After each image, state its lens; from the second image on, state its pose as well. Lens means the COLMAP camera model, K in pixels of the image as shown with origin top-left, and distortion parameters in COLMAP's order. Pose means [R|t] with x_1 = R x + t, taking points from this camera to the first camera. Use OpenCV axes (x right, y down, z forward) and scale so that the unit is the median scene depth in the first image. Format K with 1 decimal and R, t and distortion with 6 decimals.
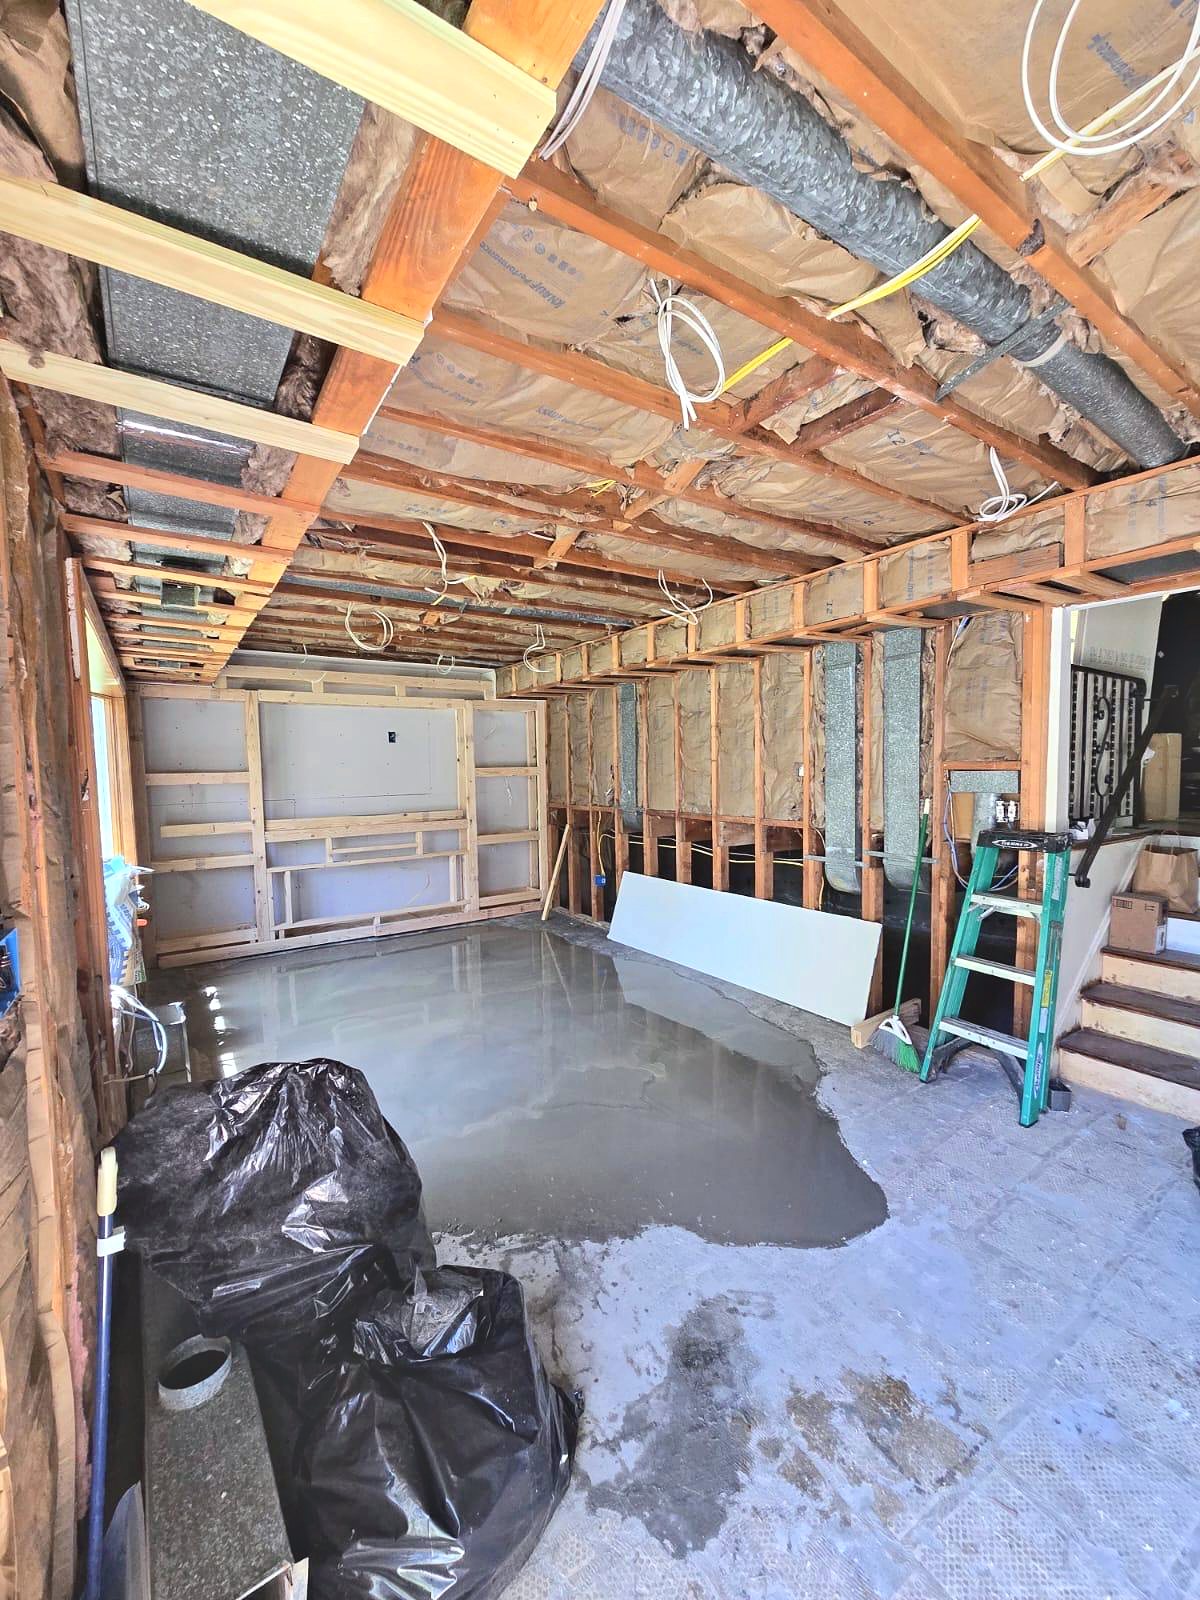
lens RADIAL K [[654.0, 0, 600.0], [0, 654.0, 800.0], [0, 0, 1]] dist [-0.000028, -0.000220]
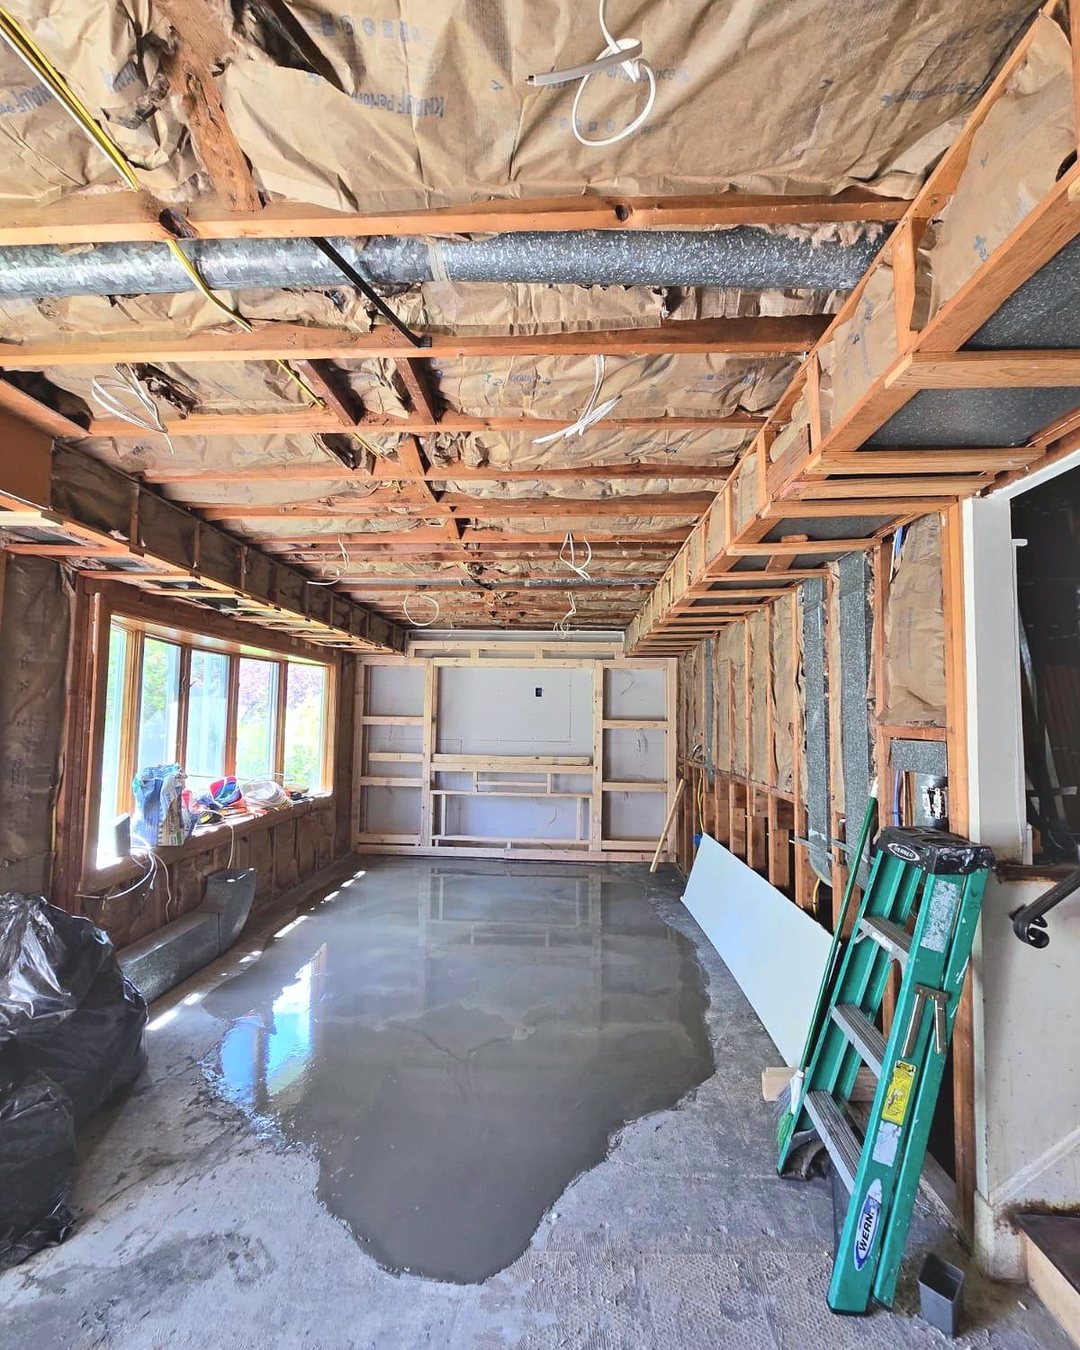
lens RADIAL K [[591.2, 0, 540.0], [0, 591.2, 675.0], [0, 0, 1]] dist [-0.003108, -0.000210]
pose [[0.797712, -0.016112, -0.602823, 0.389424], [-0.060134, 0.992535, -0.106102, -0.014039], [0.600033, 0.120889, 0.790789, 0.155142]]
